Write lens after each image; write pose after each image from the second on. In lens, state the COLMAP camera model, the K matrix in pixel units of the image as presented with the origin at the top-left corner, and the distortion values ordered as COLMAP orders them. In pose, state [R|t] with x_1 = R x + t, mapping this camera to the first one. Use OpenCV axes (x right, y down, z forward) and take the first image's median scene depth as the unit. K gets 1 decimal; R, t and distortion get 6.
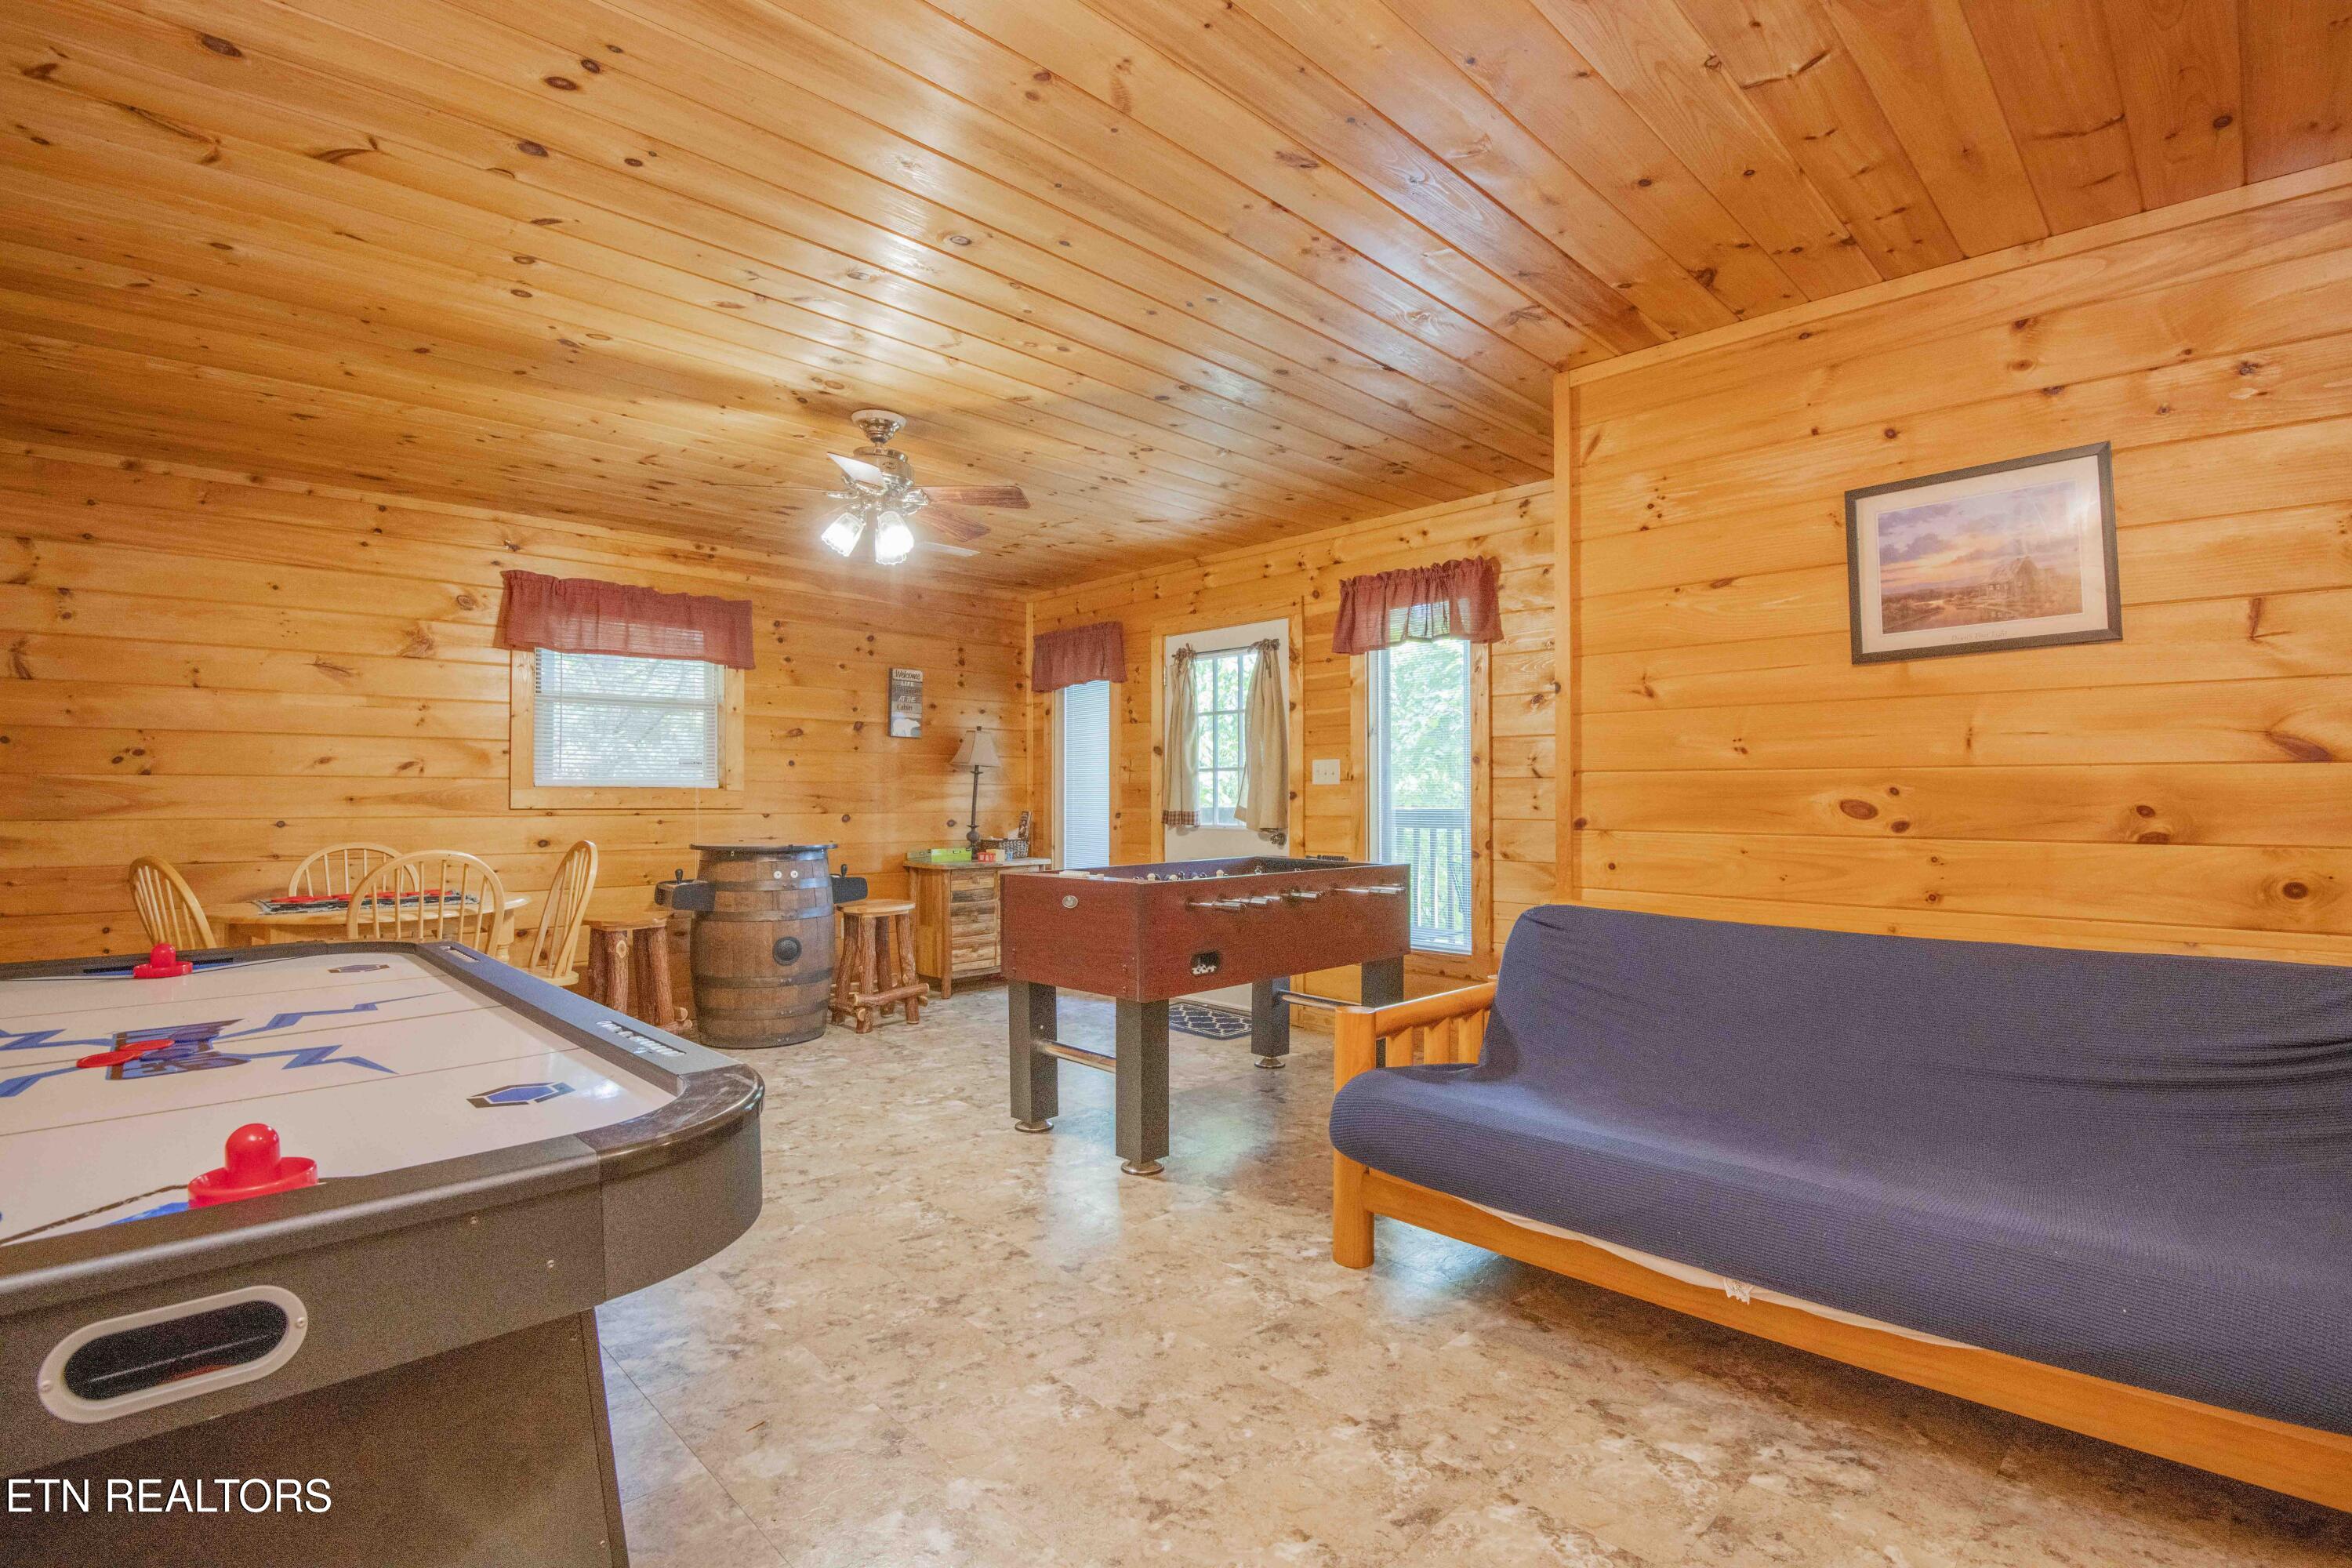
lens RADIAL K [[1087.2, 0, 1191.9], [0, 1087.2, 778.0], [0, 0, 1]] dist [-0.022863, -0.012254]
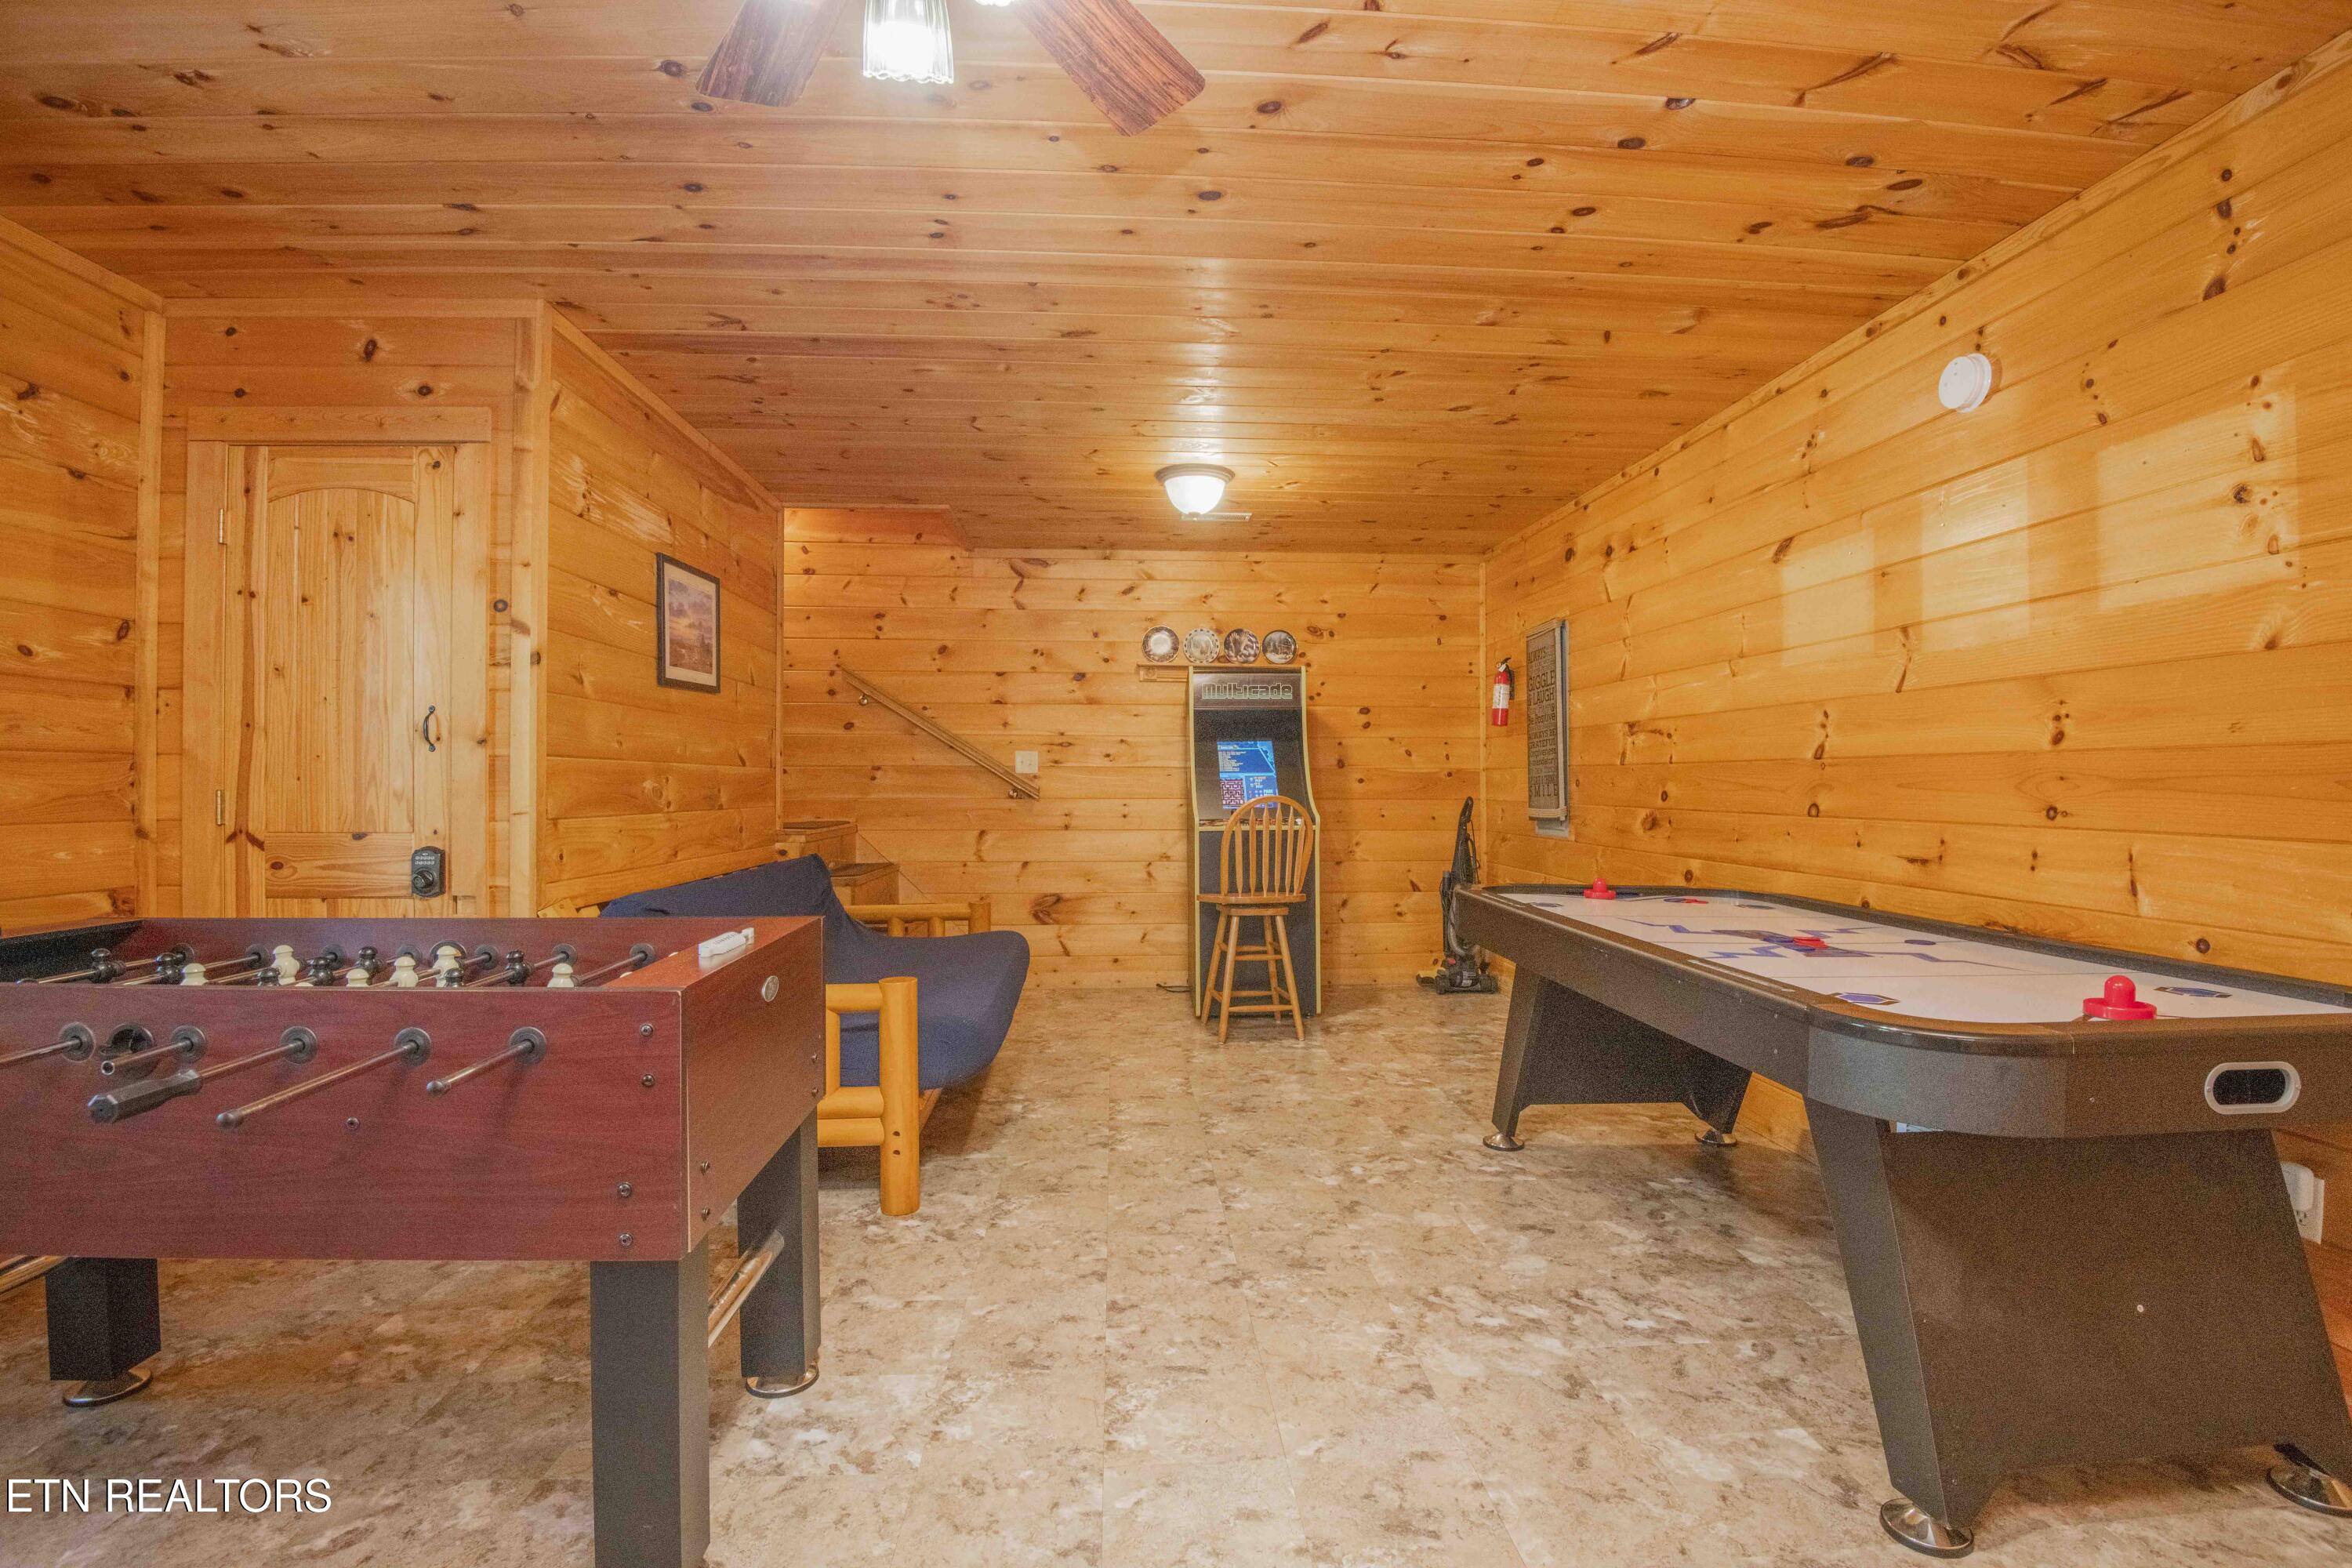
lens RADIAL K [[1087.2, 0, 1181.1], [0, 1087.2, 778.2], [0, 0, 1]] dist [-0.022863, -0.012254]
pose [[-0.756374, 0.001894, 0.654136, -0.680729], [-0.012609, 0.999768, -0.017475, 0.023648], [-0.654018, -0.021465, -0.756175, 1.441251]]
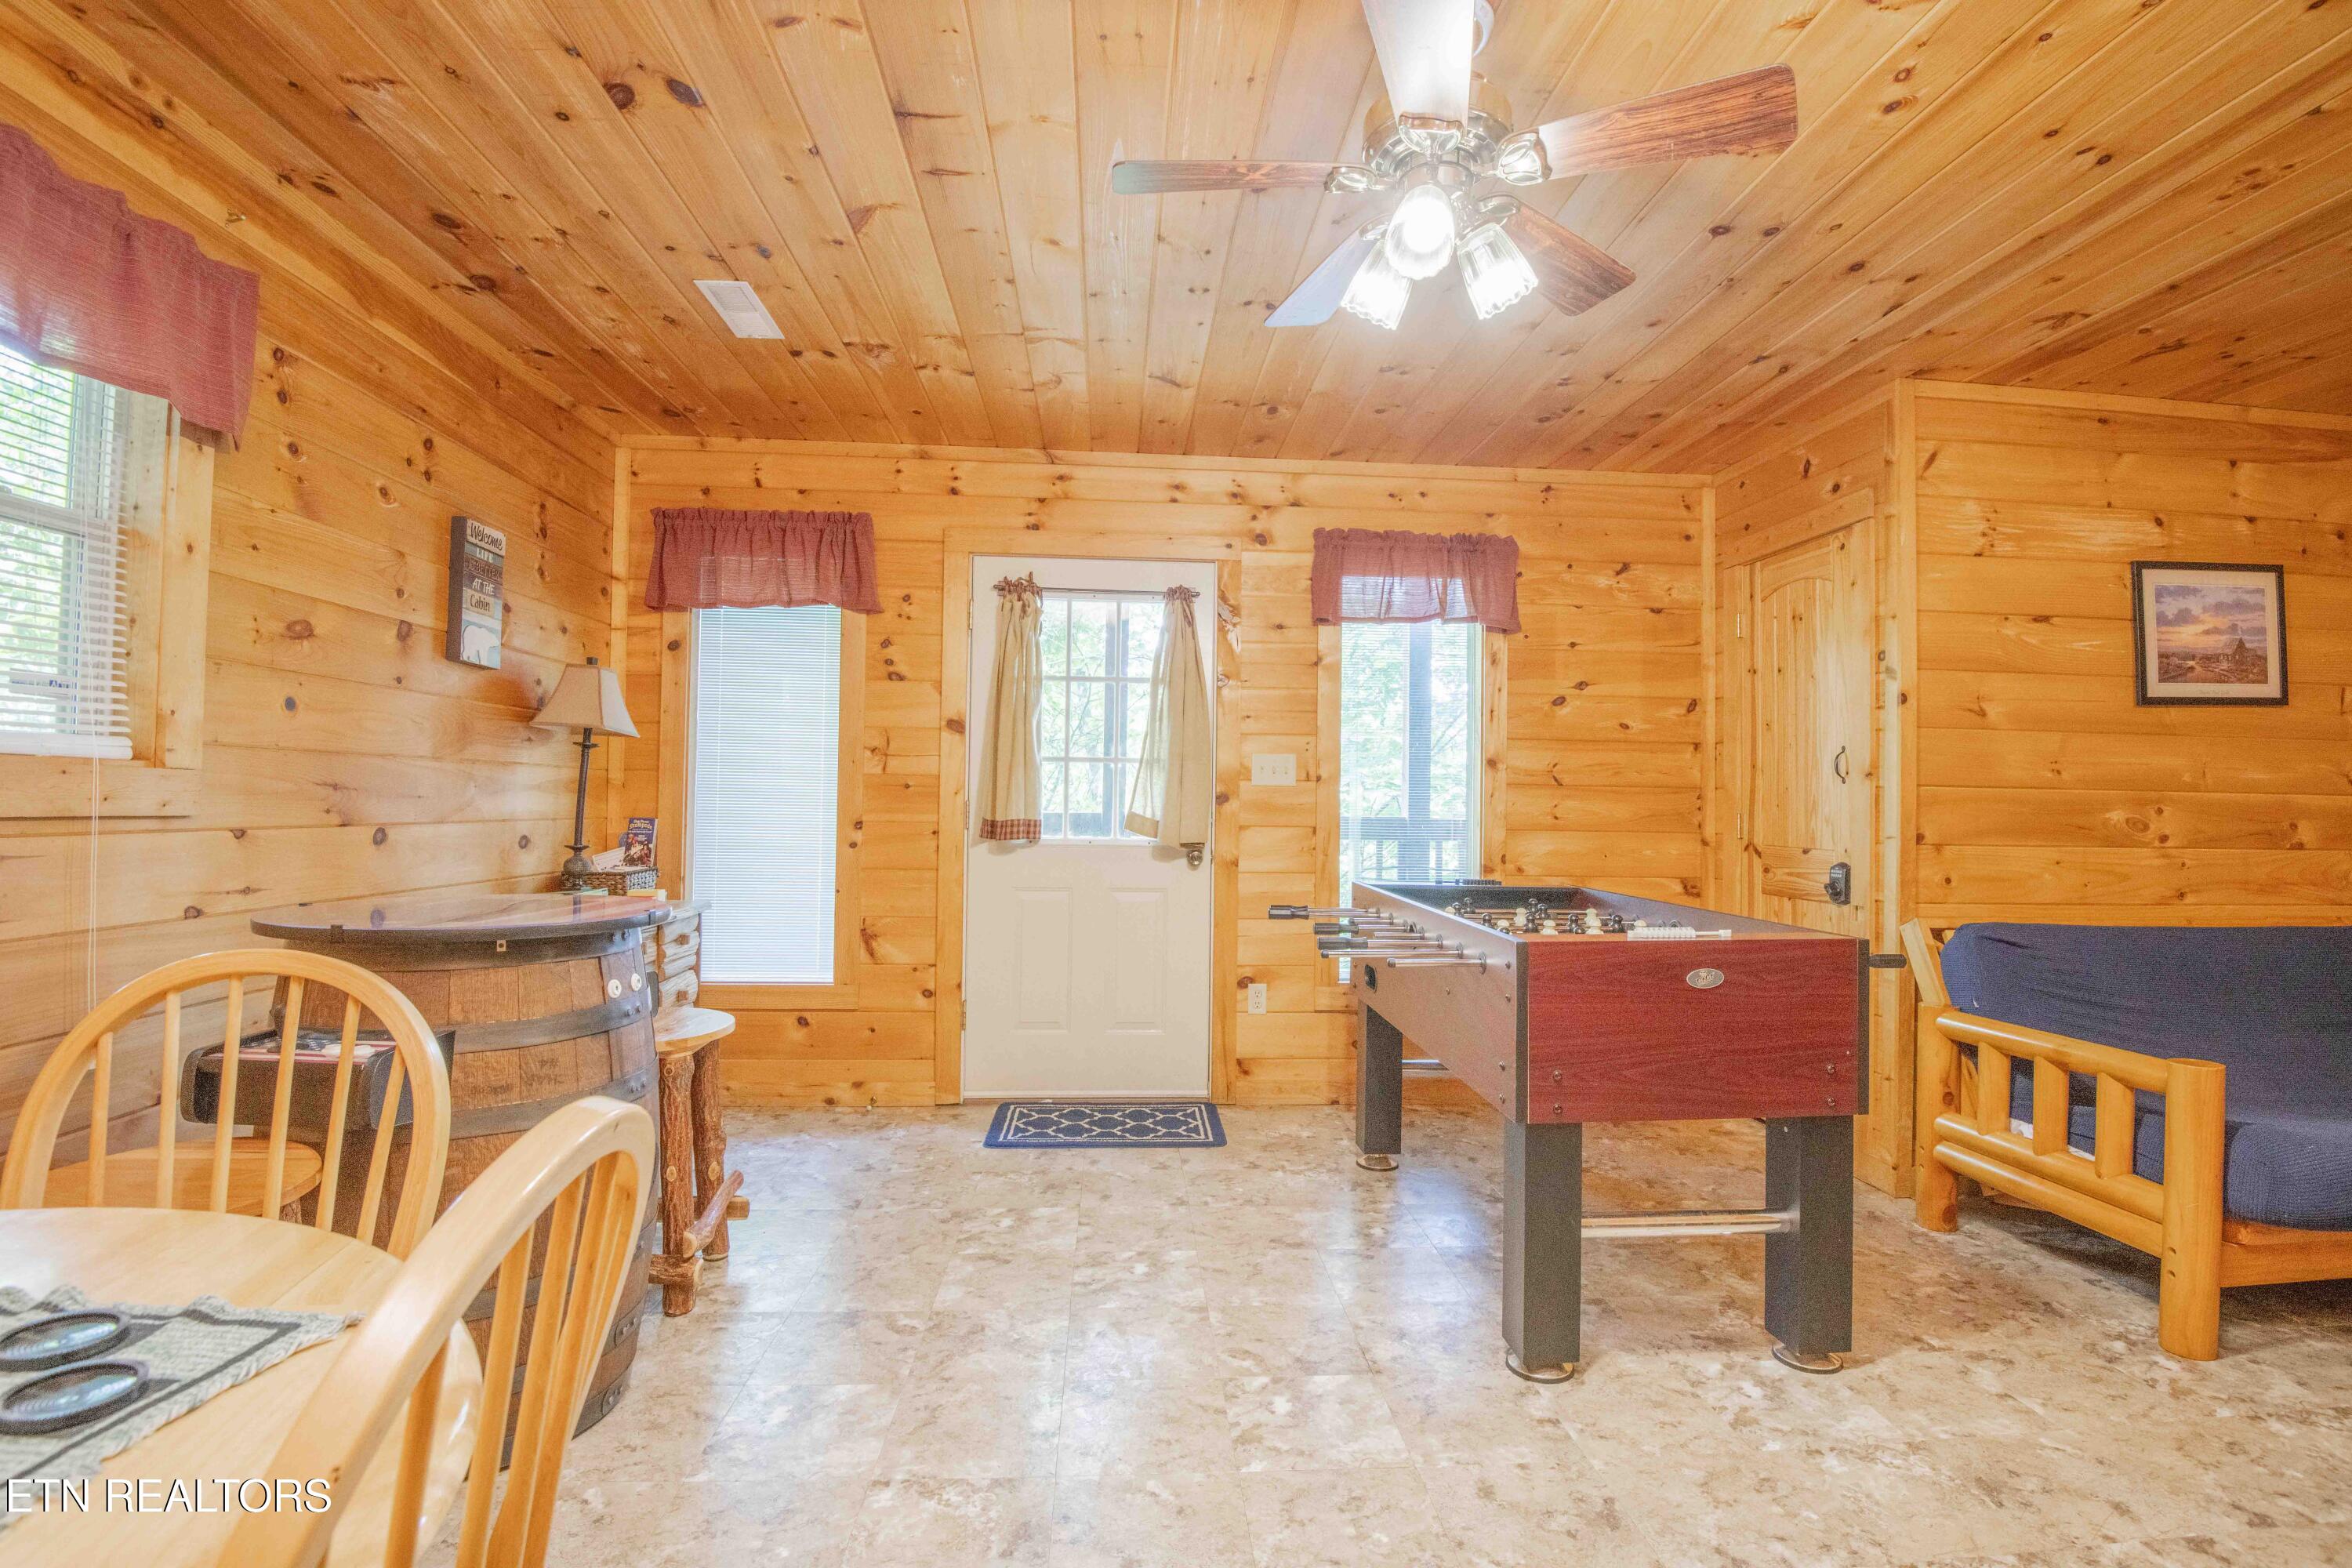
lens RADIAL K [[1087.2, 0, 1194.7], [0, 1087.2, 779.5], [0, 0, 1]] dist [-0.022863, -0.012254]
pose [[0.646521, 0.024219, 0.762512, -0.882566], [-0.028504, 0.999565, -0.007580, 0.015631], [-0.762364, -0.016834, 0.646930, 0.942174]]
